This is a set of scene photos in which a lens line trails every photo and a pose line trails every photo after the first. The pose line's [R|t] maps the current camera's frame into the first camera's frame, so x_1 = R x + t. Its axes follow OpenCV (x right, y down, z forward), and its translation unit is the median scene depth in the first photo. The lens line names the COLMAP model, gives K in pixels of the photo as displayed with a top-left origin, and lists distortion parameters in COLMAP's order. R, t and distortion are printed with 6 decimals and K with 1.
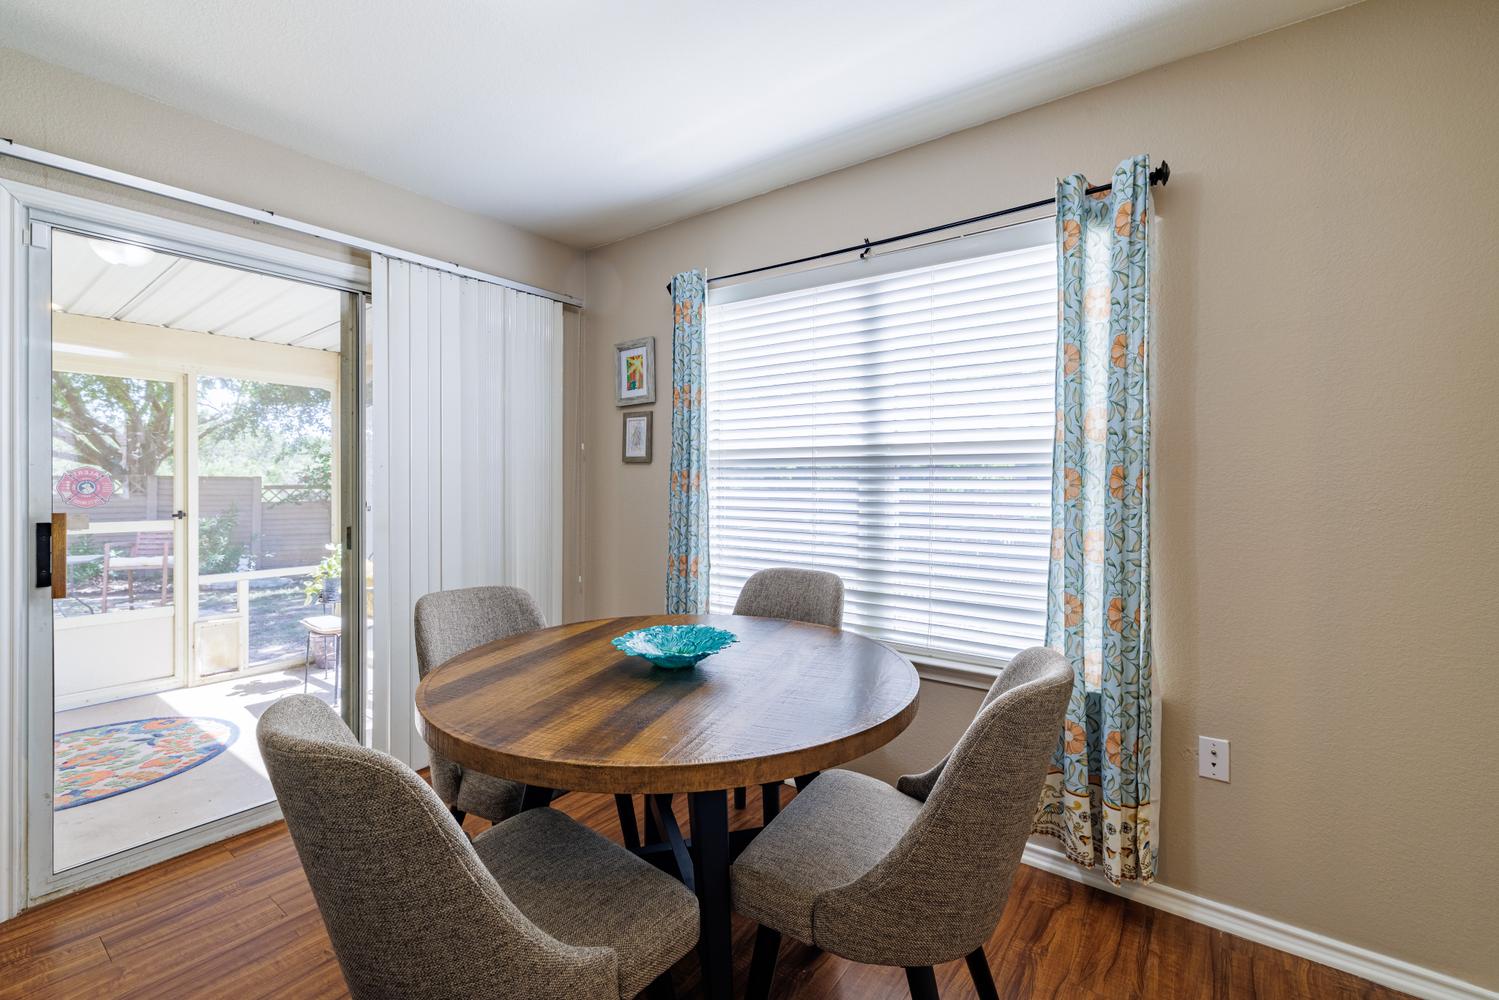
lens RADIAL K [[650.5, 0, 739.8], [0, 650.5, 486.8], [0, 0, 1]] dist [-0.002699, 0.000070]
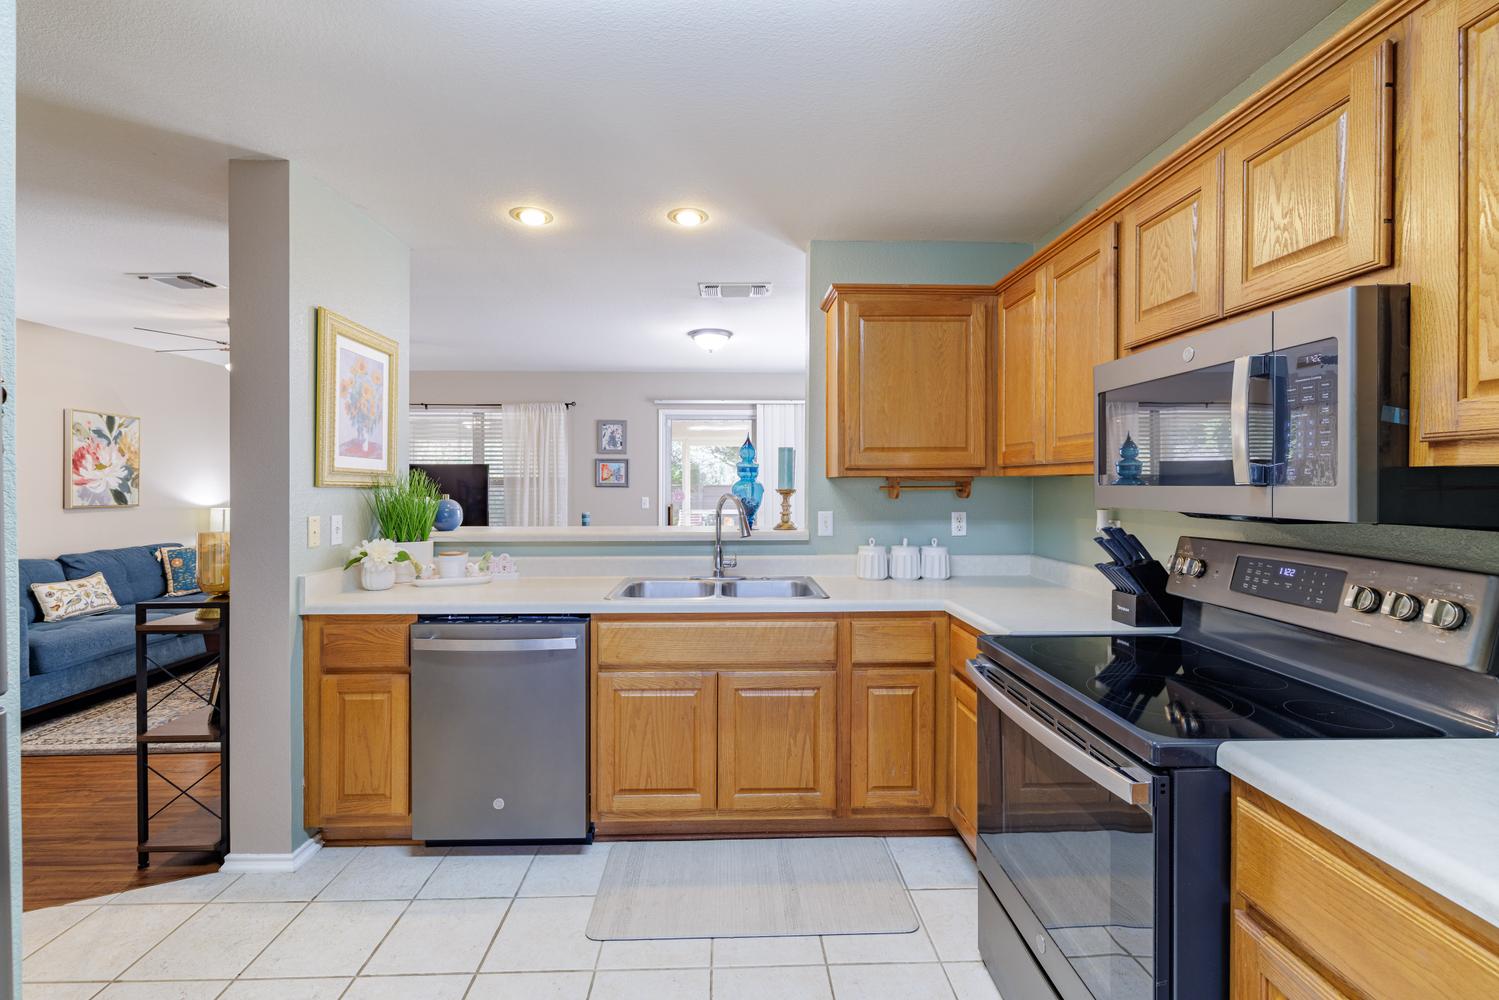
lens RADIAL K [[645.8, 0, 743.5], [0, 645.8, 487.7], [0, 0, 1]] dist [-0.002374, 0.000033]
pose [[0.632082, 0.001325, -0.774900, 1.346392], [-0.003361, 0.999994, -0.001032, -0.032742], [0.774894, 0.003257, 0.632083, -0.624656]]
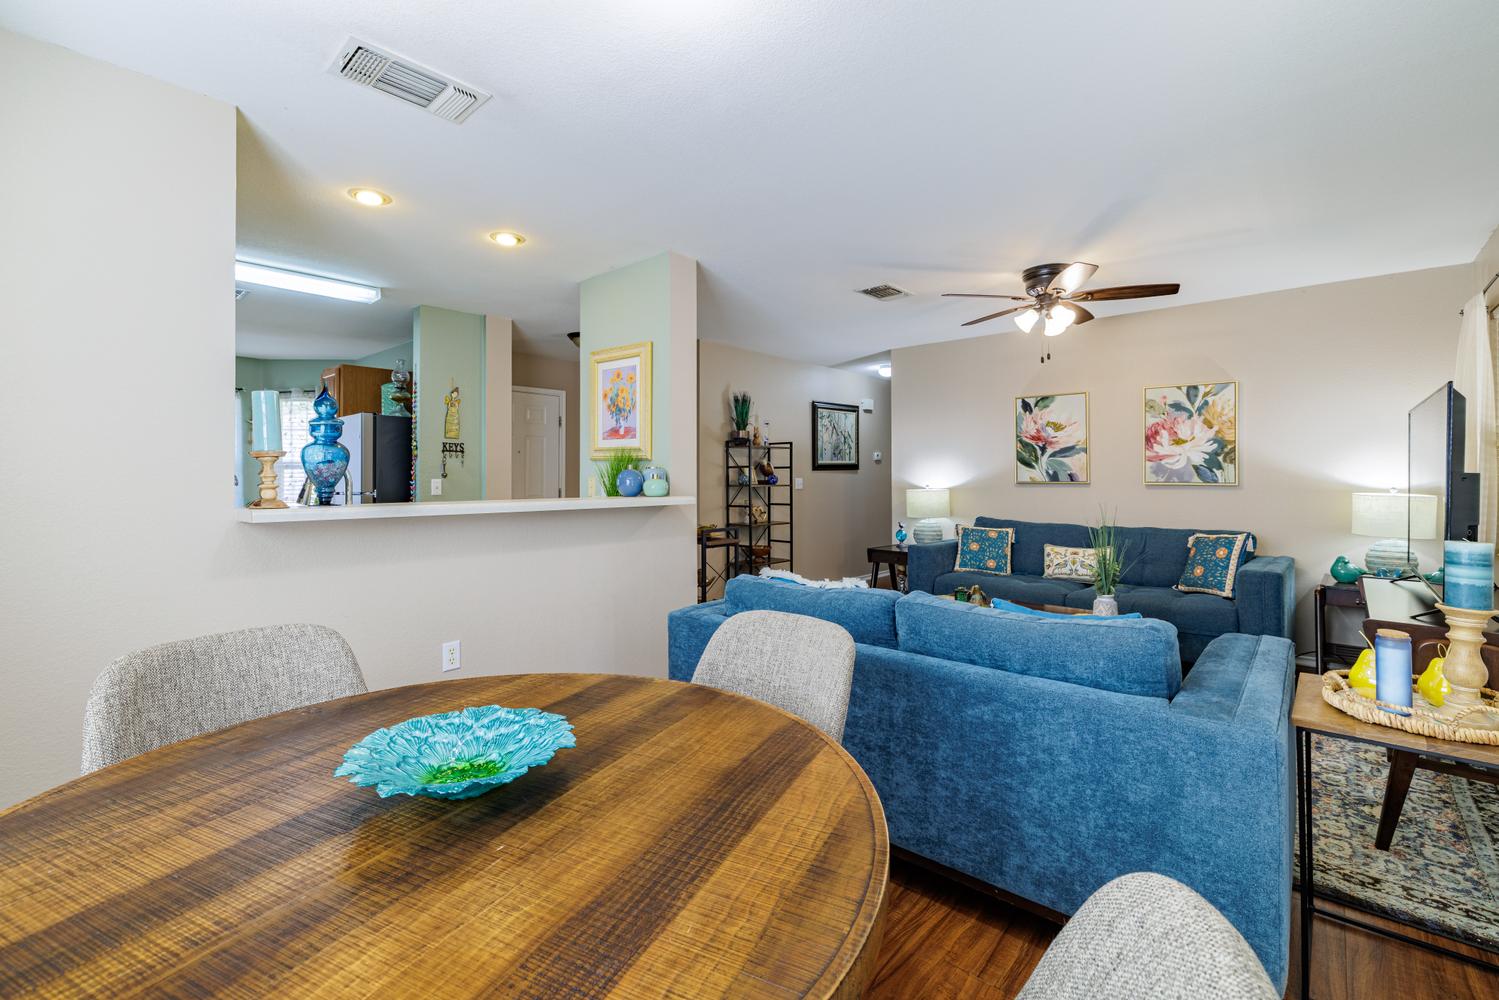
lens RADIAL K [[651.0, 0, 770.0], [0, 651.0, 470.2], [0, 0, 1]] dist [0.001755, 0.000306]
pose [[-0.998588, -0.000680, 0.053127, -0.276841], [-0.000769, 0.999998, -0.001661, -0.005970], [-0.053126, -0.001699, -0.998586, 0.993867]]
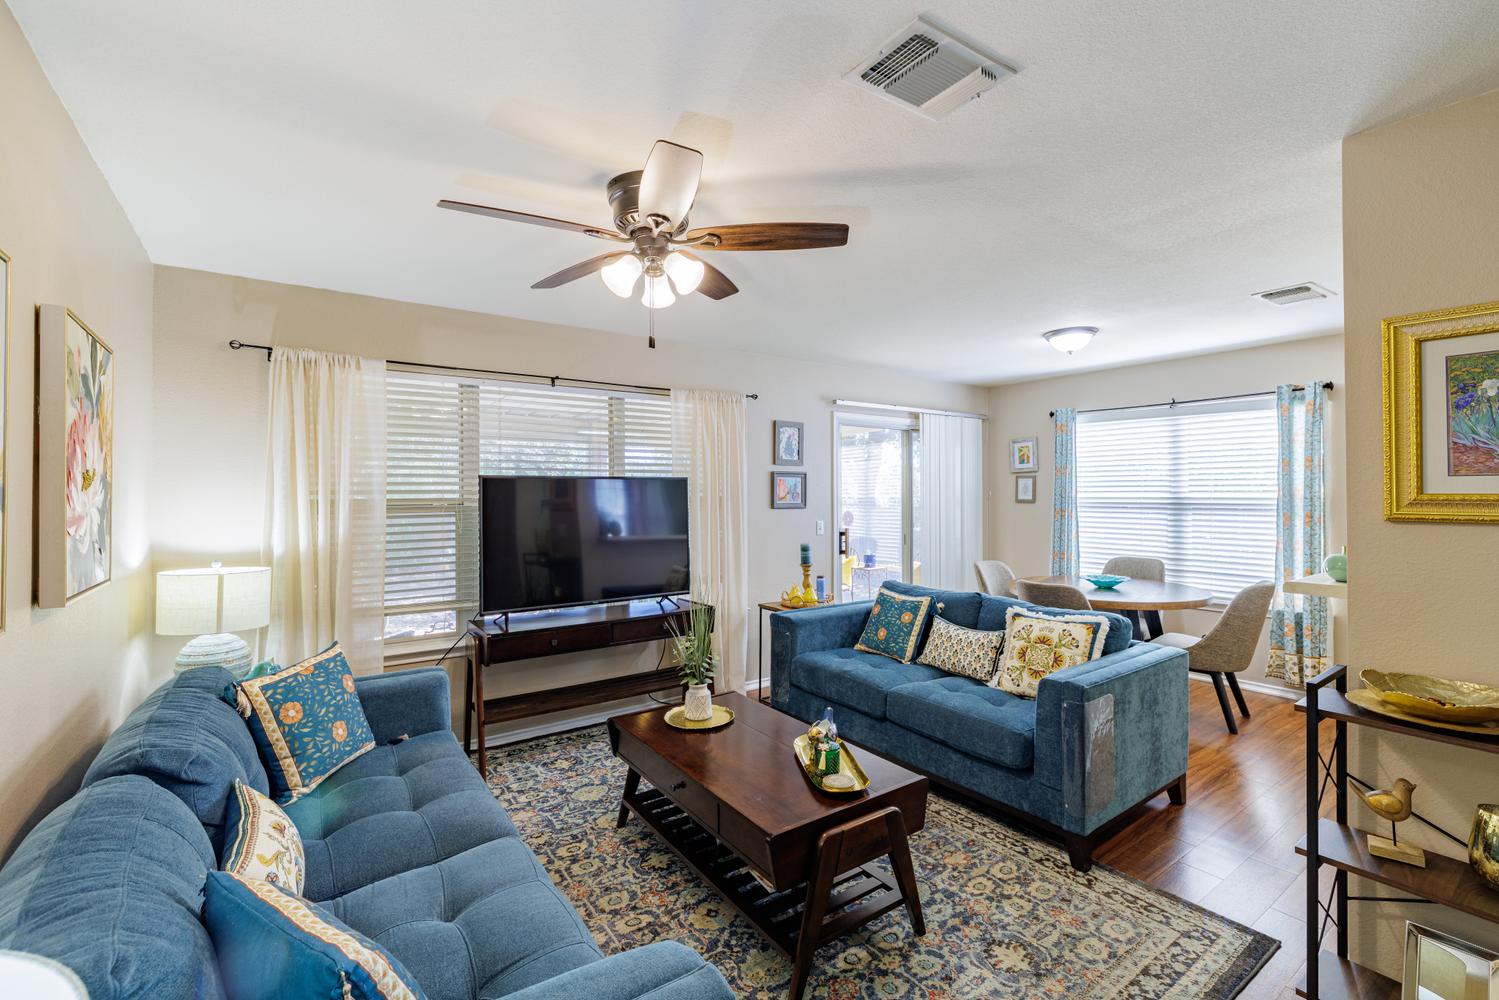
lens RADIAL K [[652.5, 0, 742.8], [0, 652.5, 490.7], [0, 0, 1]] dist [-0.002006, 0.000023]
pose [[0.953796, -0.009137, -0.300317, -0.472462], [0.005692, 0.999908, -0.012345, -0.066735], [0.300402, 0.010065, 0.953760, -1.334307]]
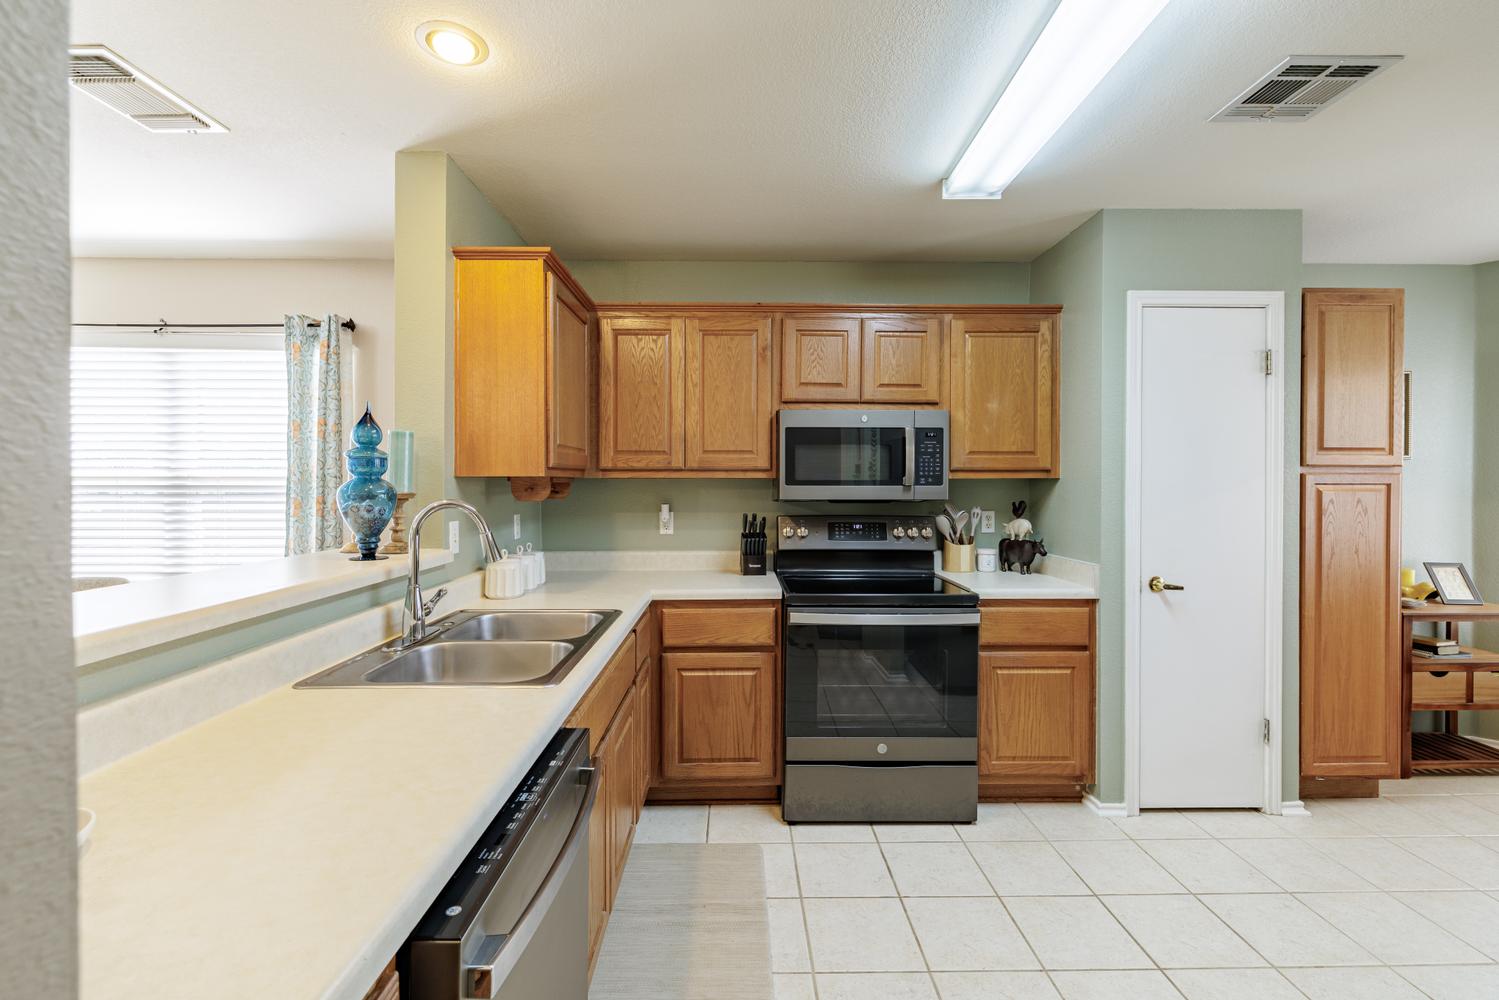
lens RADIAL K [[650.5, 0, 739.8], [0, 650.5, 486.8], [0, 0, 1]] dist [-0.002699, 0.000070]
pose [[0.782798, -0.005564, 0.622251, 0.281170], [0.006731, 0.999977, 0.000473, -0.036520], [-0.622240, 0.003818, 0.782817, -0.707279]]
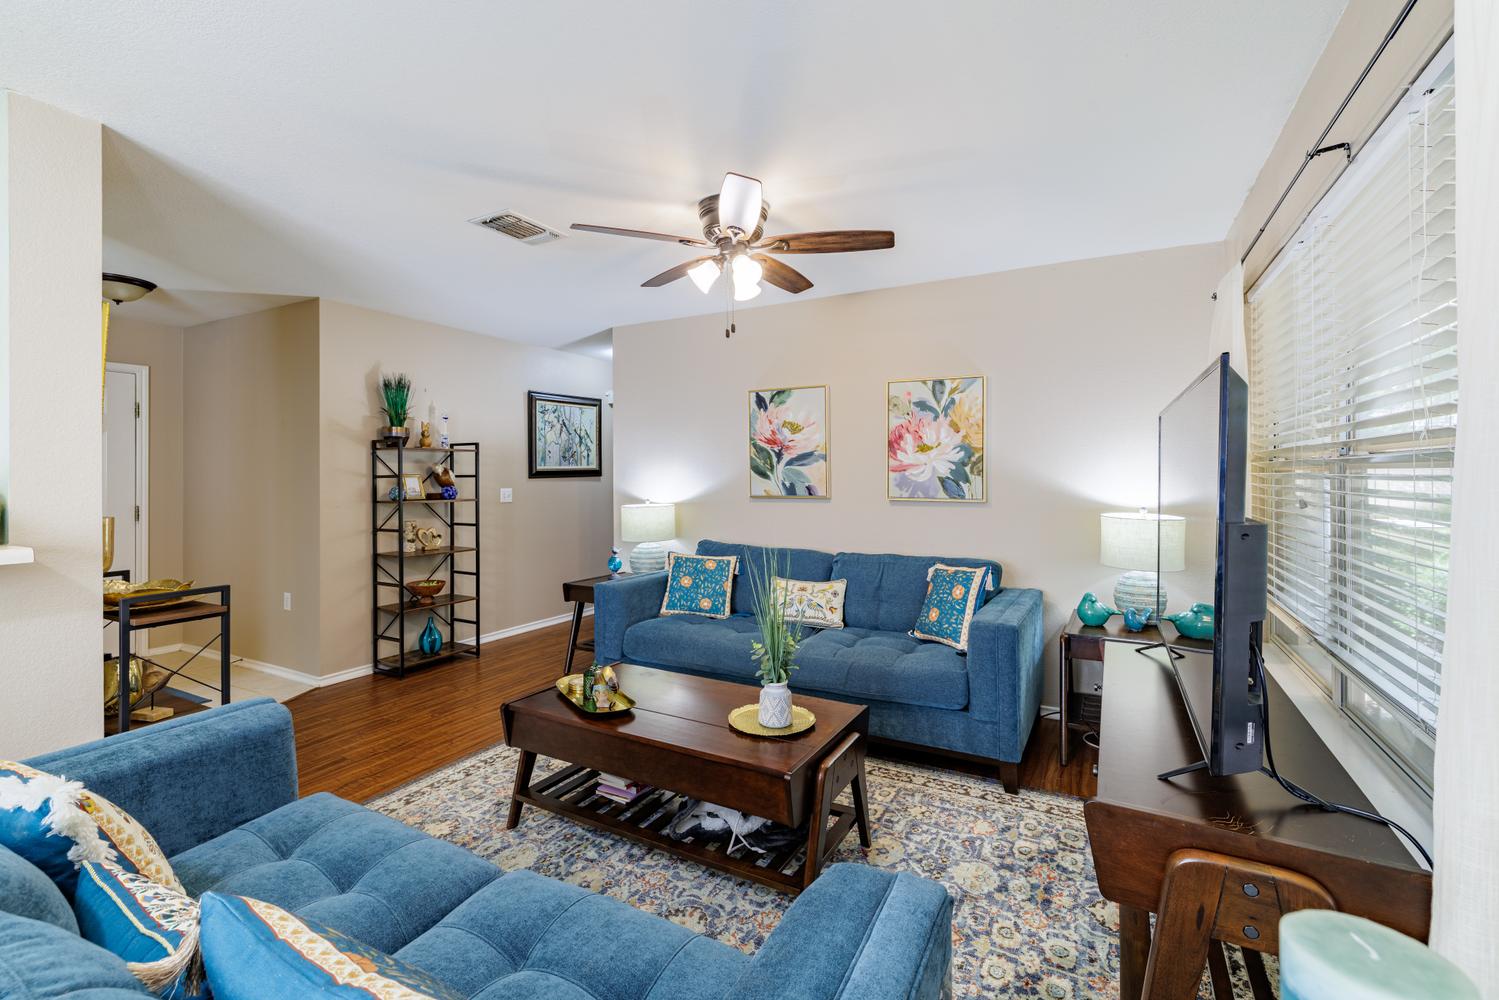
lens RADIAL K [[650.9, 0, 754.1], [0, 650.9, 475.1], [0, 0, 1]] dist [-0.002704, -0.000066]
pose [[-0.986491, -0.000151, -0.163814, -0.697211], [-0.001611, 0.999960, 0.008777, -0.040841], [0.163806, 0.008922, -0.986452, 0.515659]]
